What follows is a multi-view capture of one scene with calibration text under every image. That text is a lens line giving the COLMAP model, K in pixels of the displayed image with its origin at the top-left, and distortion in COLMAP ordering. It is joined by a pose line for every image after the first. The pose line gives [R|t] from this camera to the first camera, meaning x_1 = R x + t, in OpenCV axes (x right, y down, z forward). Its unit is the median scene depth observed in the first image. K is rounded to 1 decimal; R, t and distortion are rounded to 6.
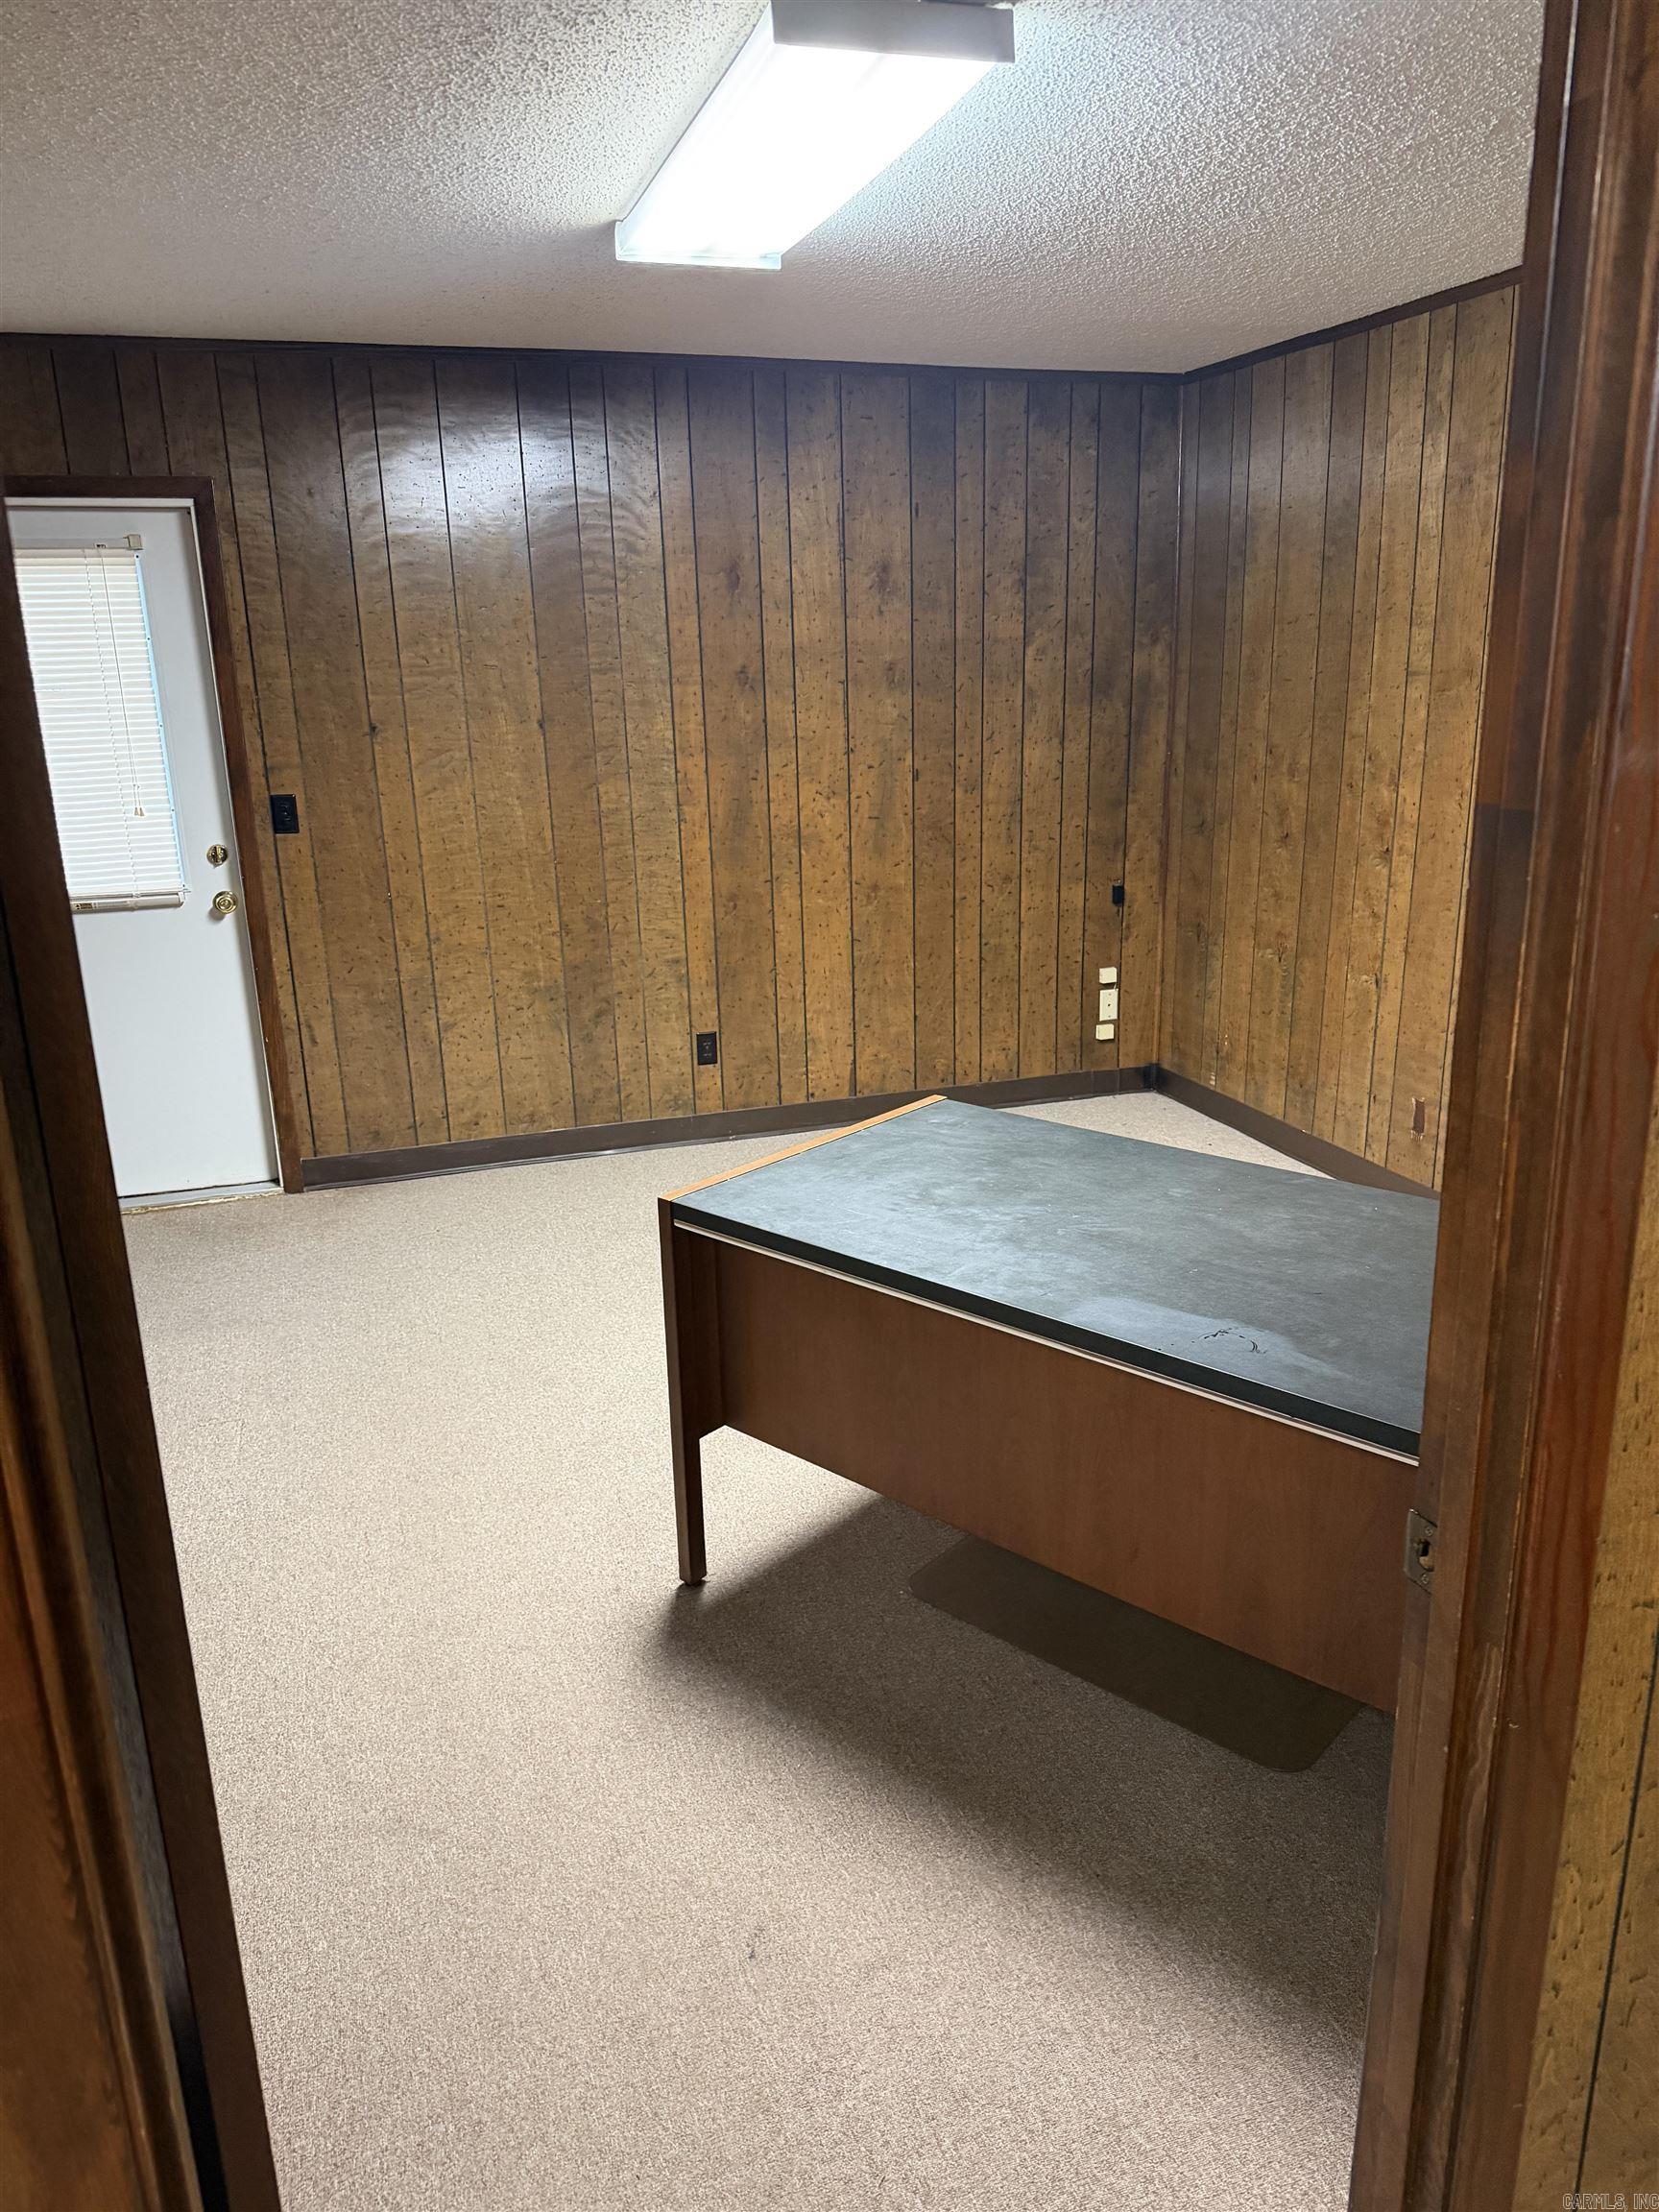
lens RADIAL K [[1526.0, 0, 826.9], [0, 1526.0, 1136.5], [0, 0, 1]] dist [0.007198, 0.000864]
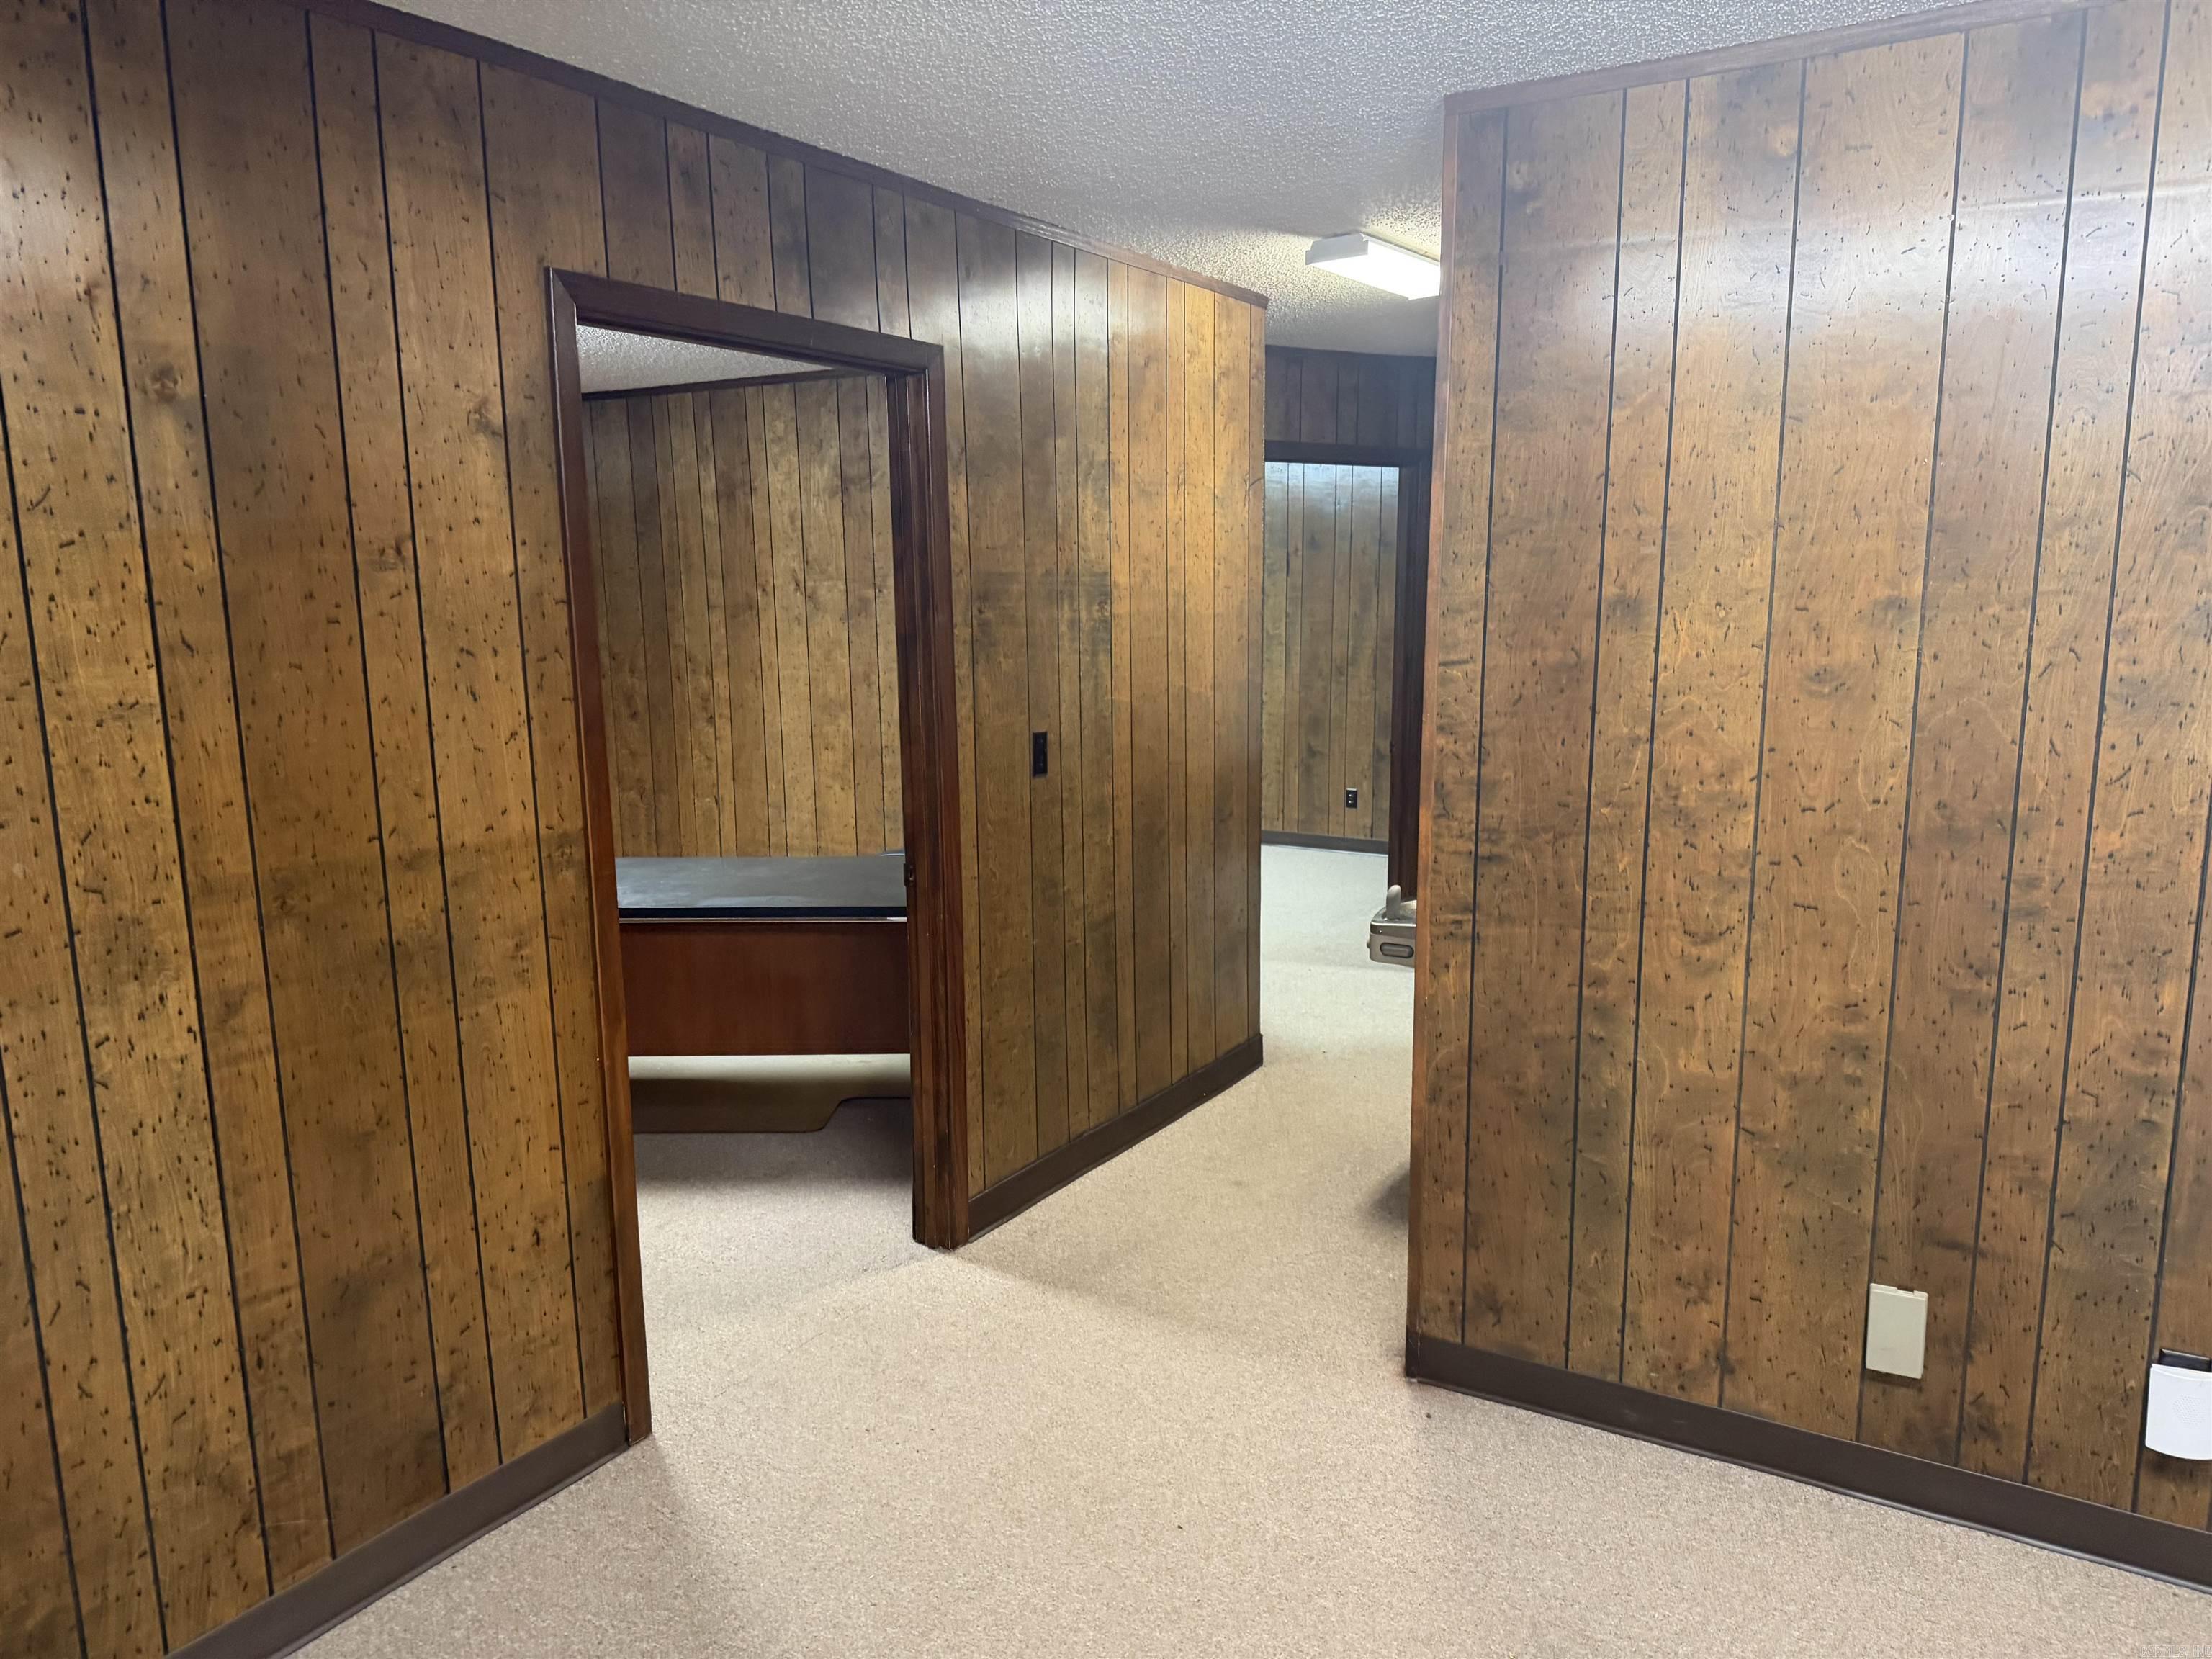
lens RADIAL K [[1552.1, 0, 1106.0], [0, 1552.1, 829.5], [0, 0, 1]] dist [0.000989, 0.000076]
pose [[0.765755, -0.072102, 0.639078, -0.340814], [0.172409, 0.980338, -0.095980, 0.144826], [-0.619592, 0.183680, 0.763130, -0.428552]]
